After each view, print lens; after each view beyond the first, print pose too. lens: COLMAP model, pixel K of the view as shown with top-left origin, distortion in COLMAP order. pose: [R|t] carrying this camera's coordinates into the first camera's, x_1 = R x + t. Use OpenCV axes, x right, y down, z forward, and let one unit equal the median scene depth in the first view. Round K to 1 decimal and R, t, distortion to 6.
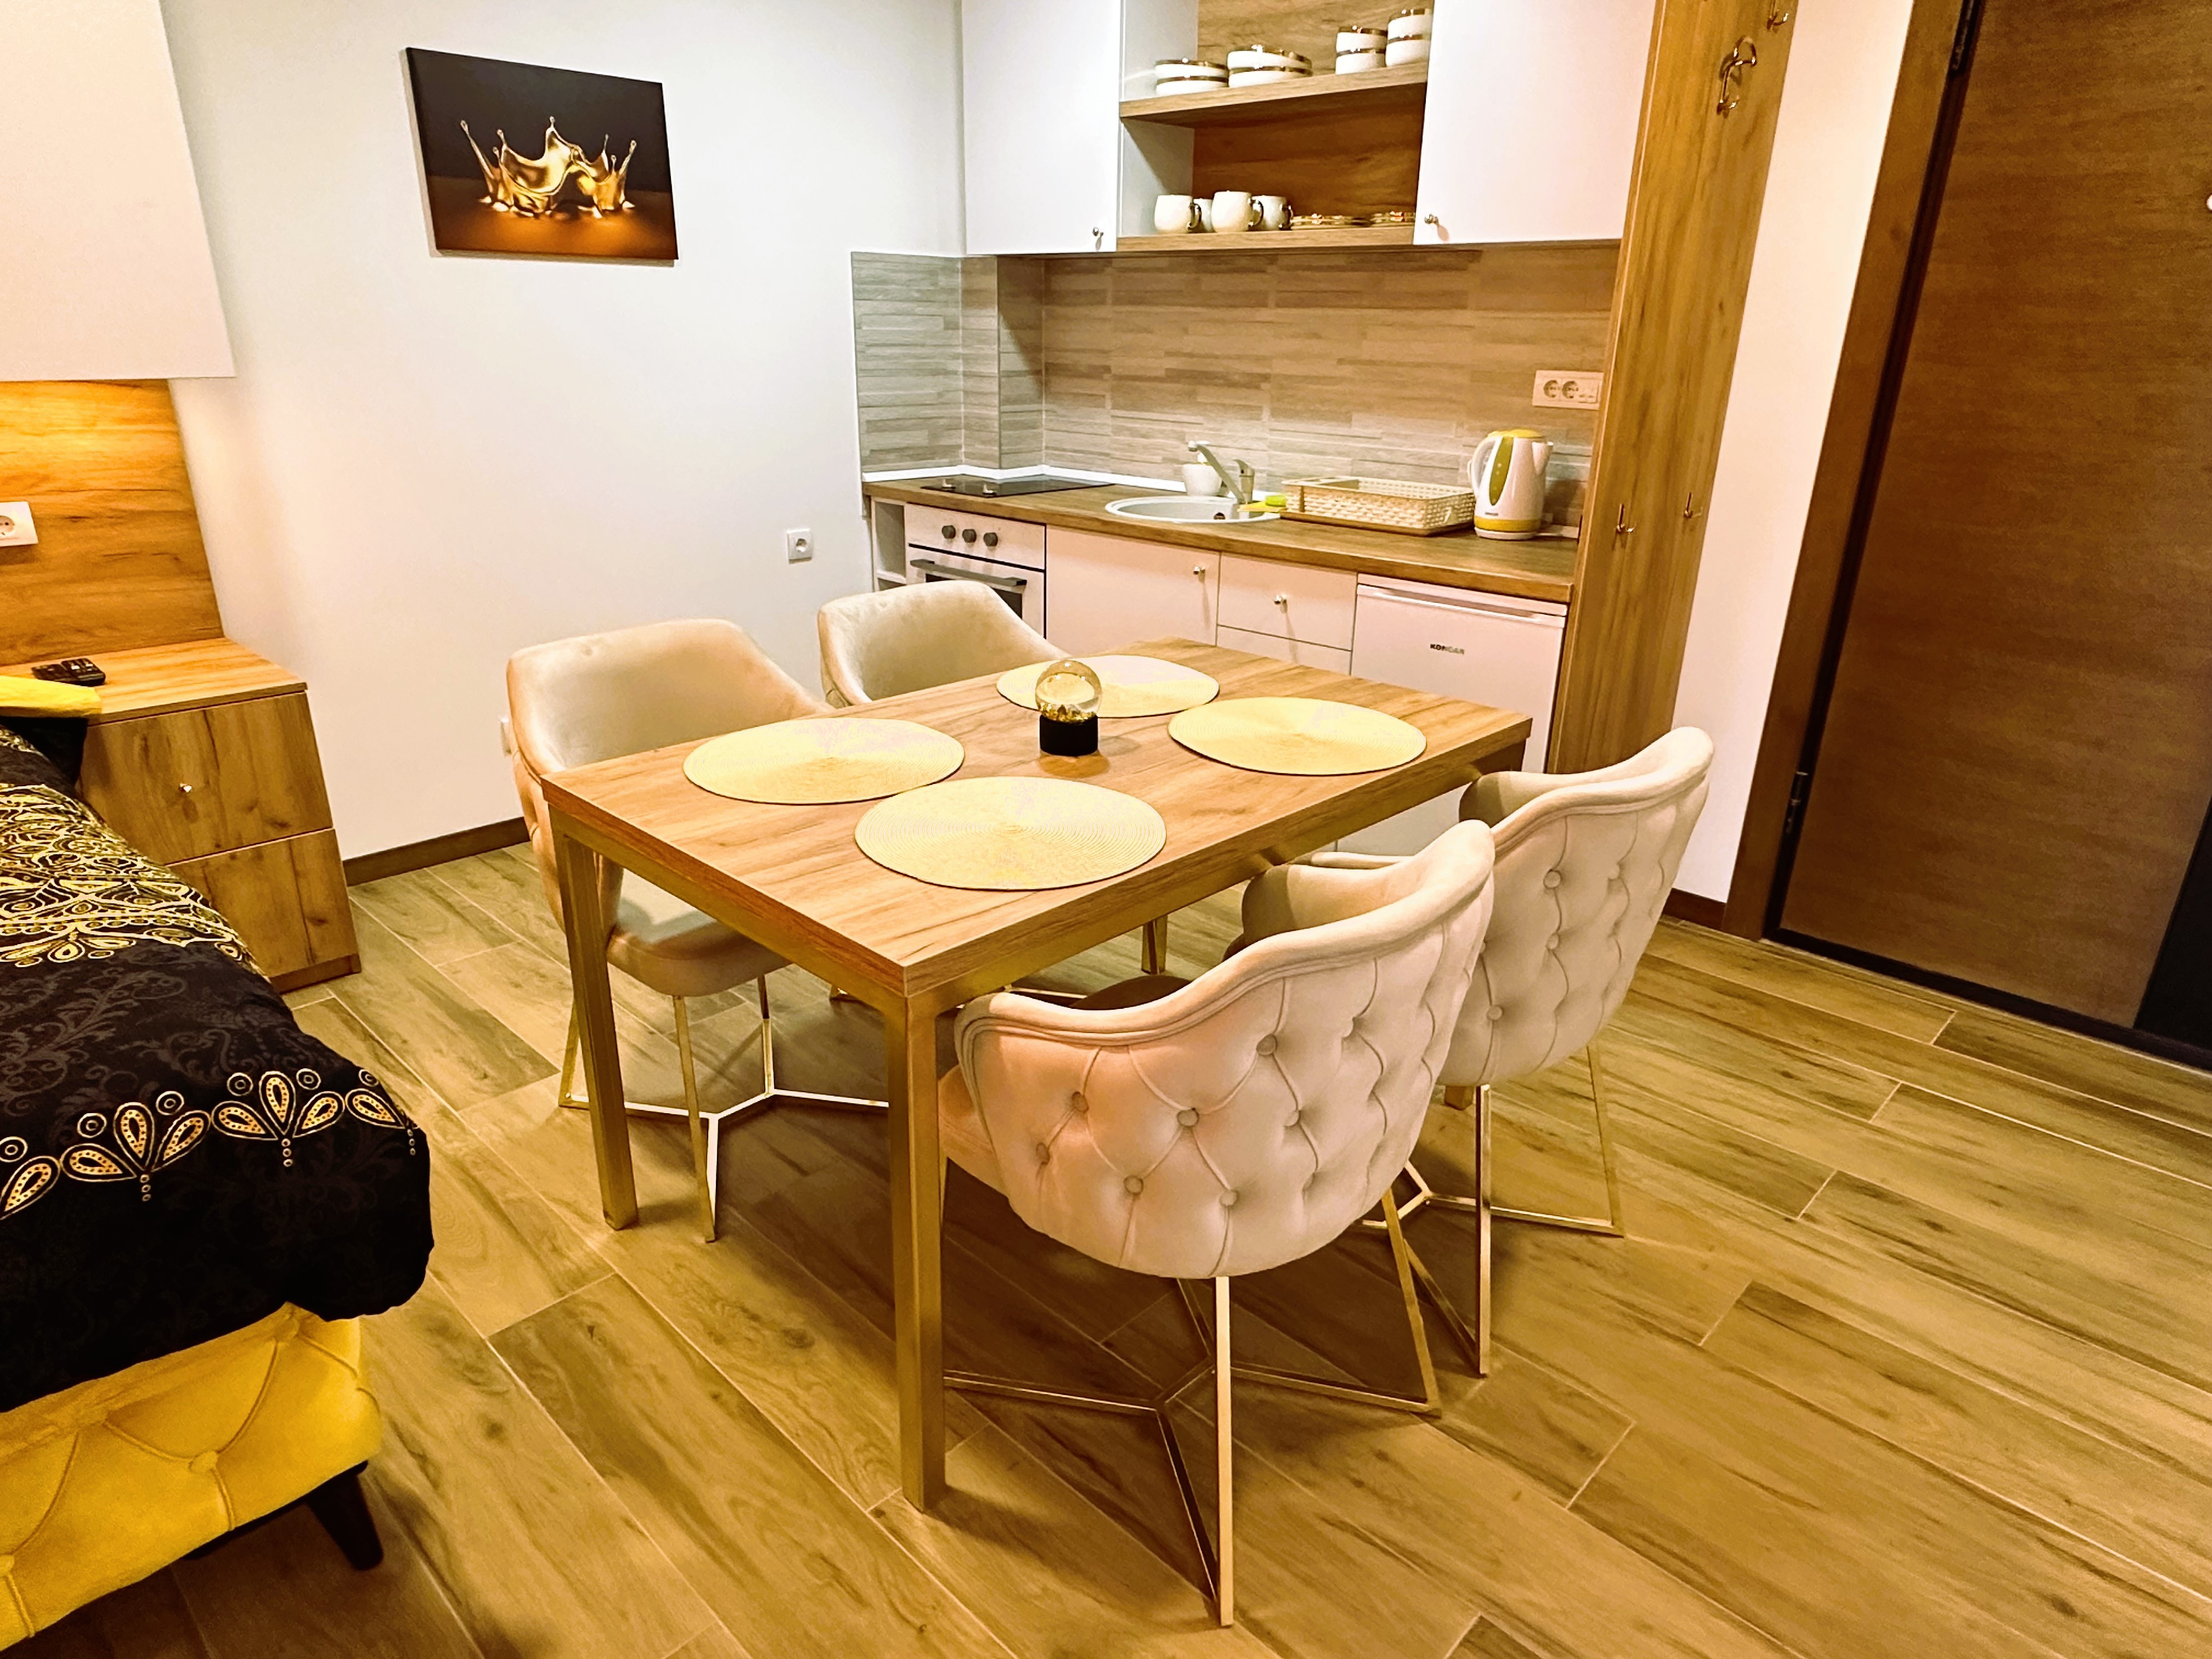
lens RADIAL K [[1340.1, 0, 1106.0], [0, 1340.1, 829.5], [0, 0, 1]] dist [-0.000665, 0.001888]
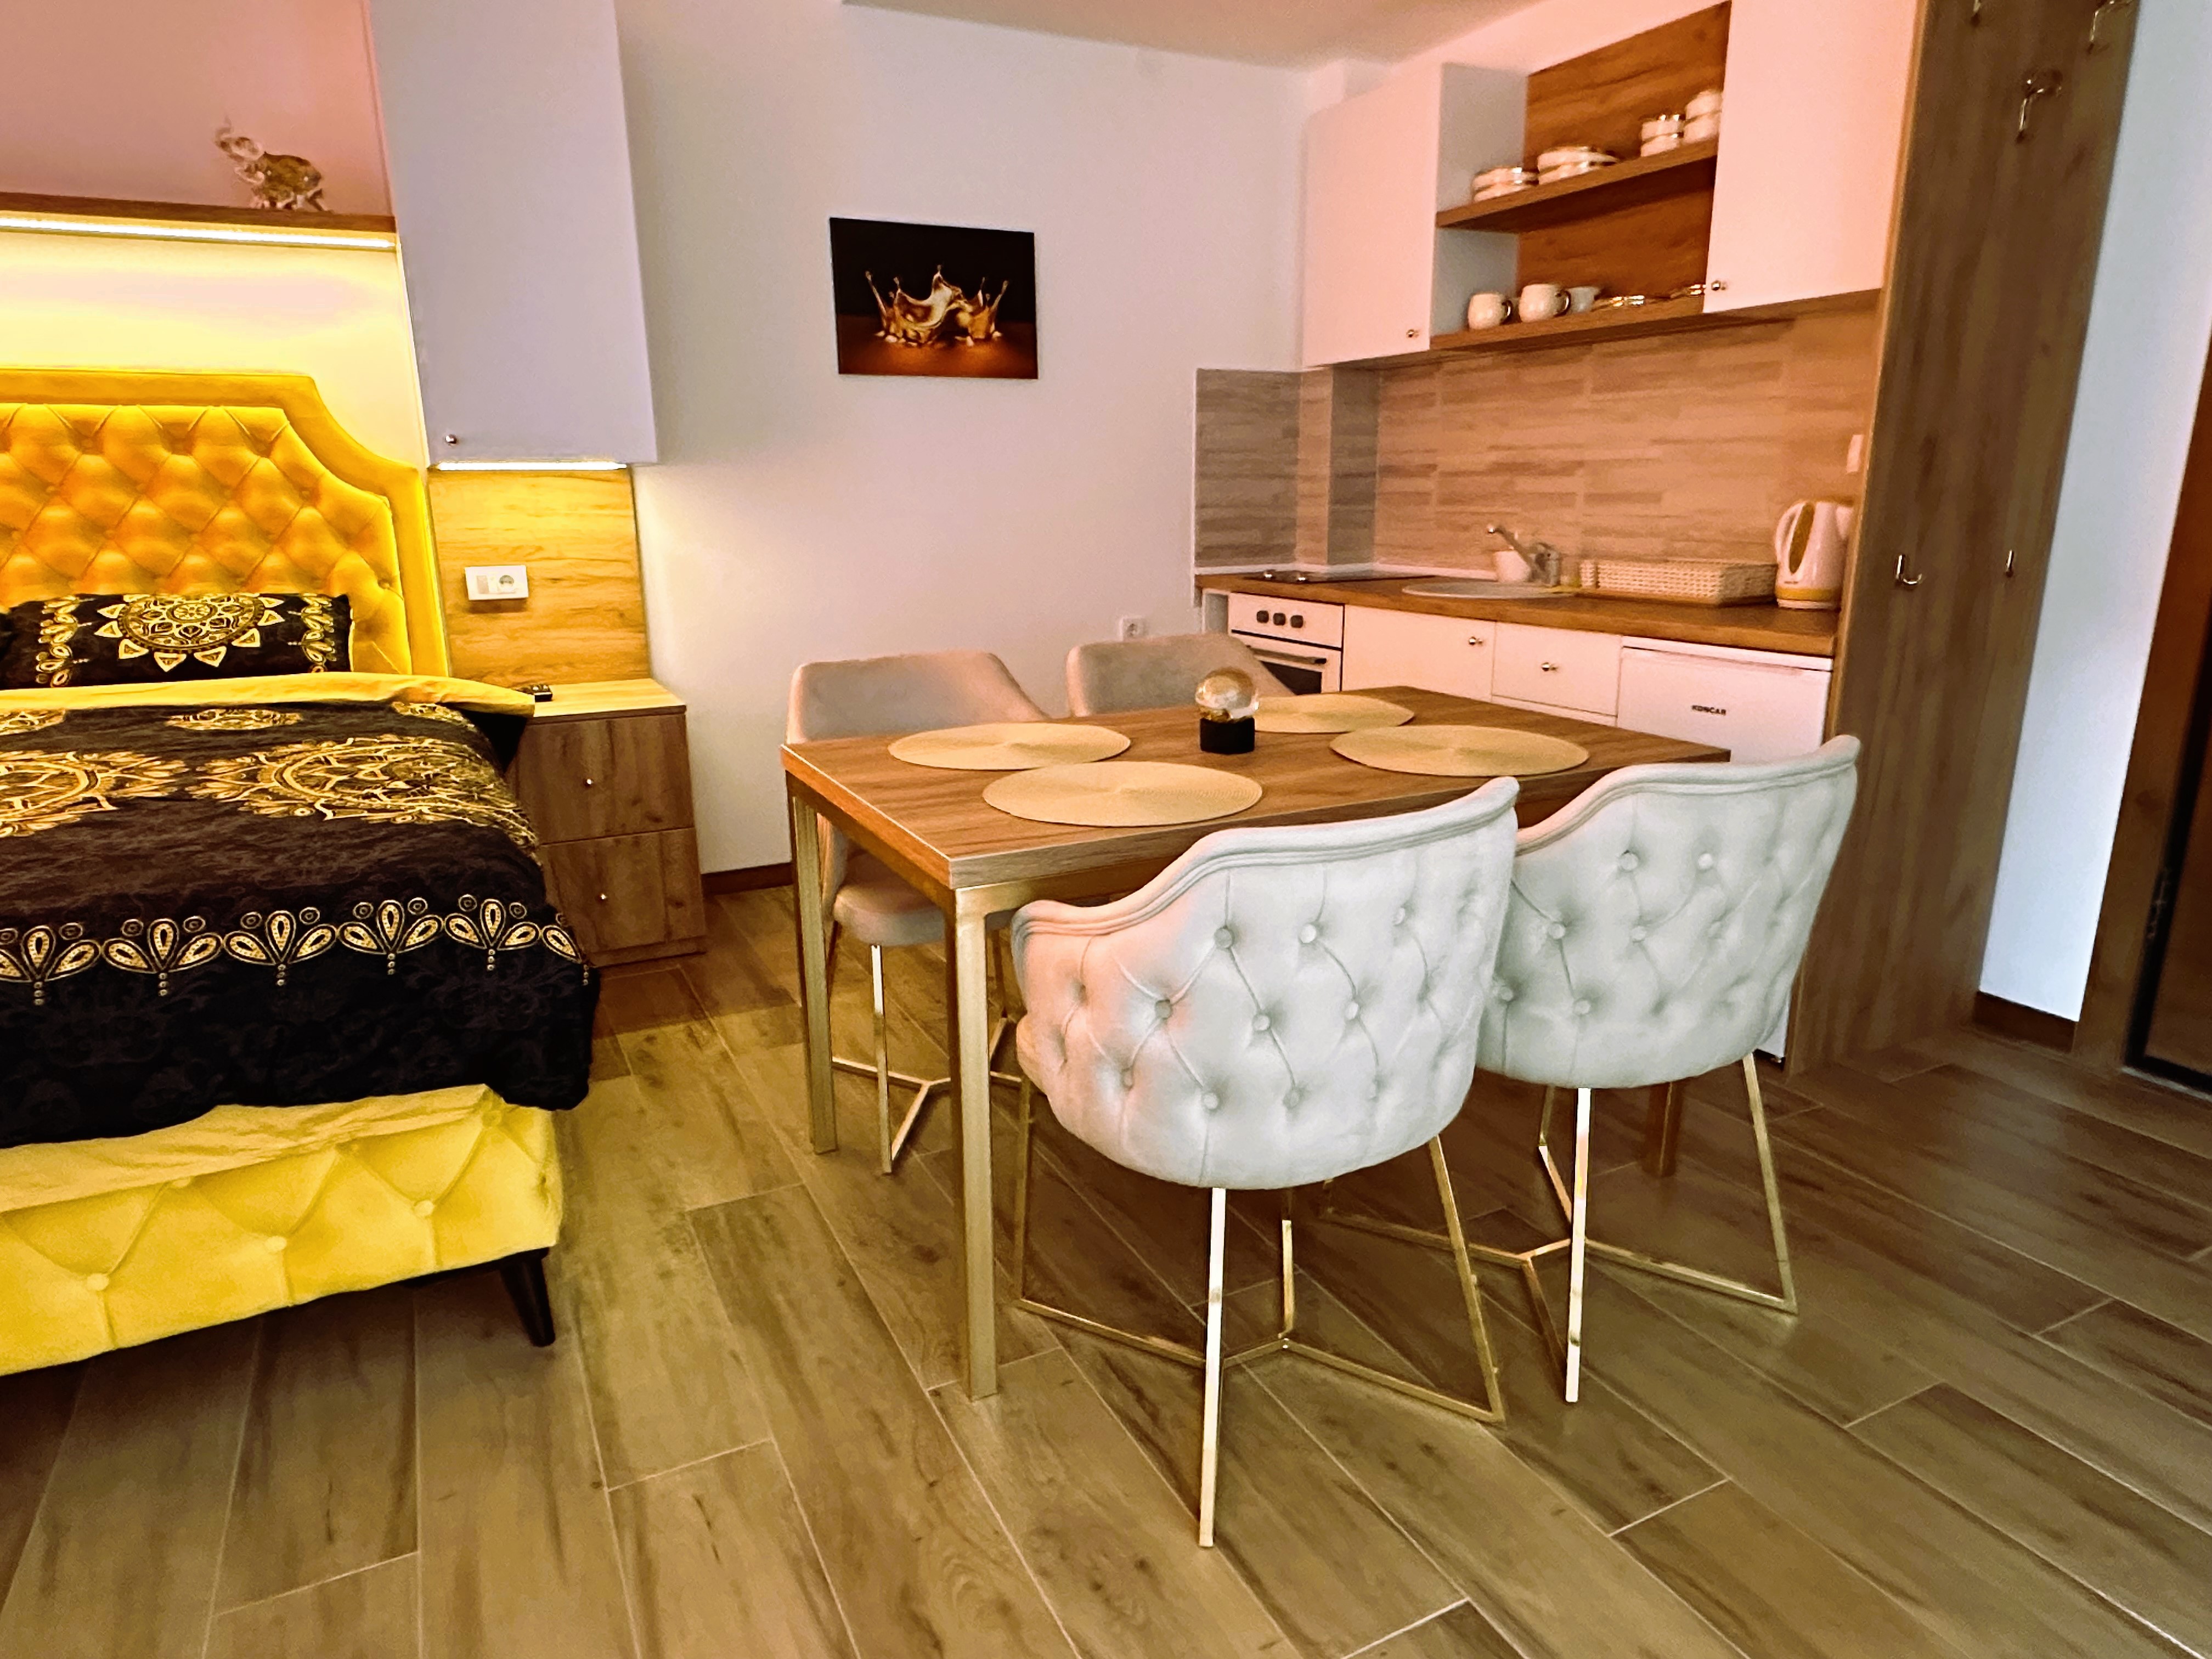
lens RADIAL K [[1344.7, 0, 1109.5], [0, 1344.7, 837.4], [0, 0, 1]] dist [-0.000932, 0.000047]
pose [[0.943299, 0.055936, -0.327197, 0.178215], [-0.091877, 0.991187, -0.095429, 0.090124], [0.318976, 0.120080, 0.940125, -0.025929]]
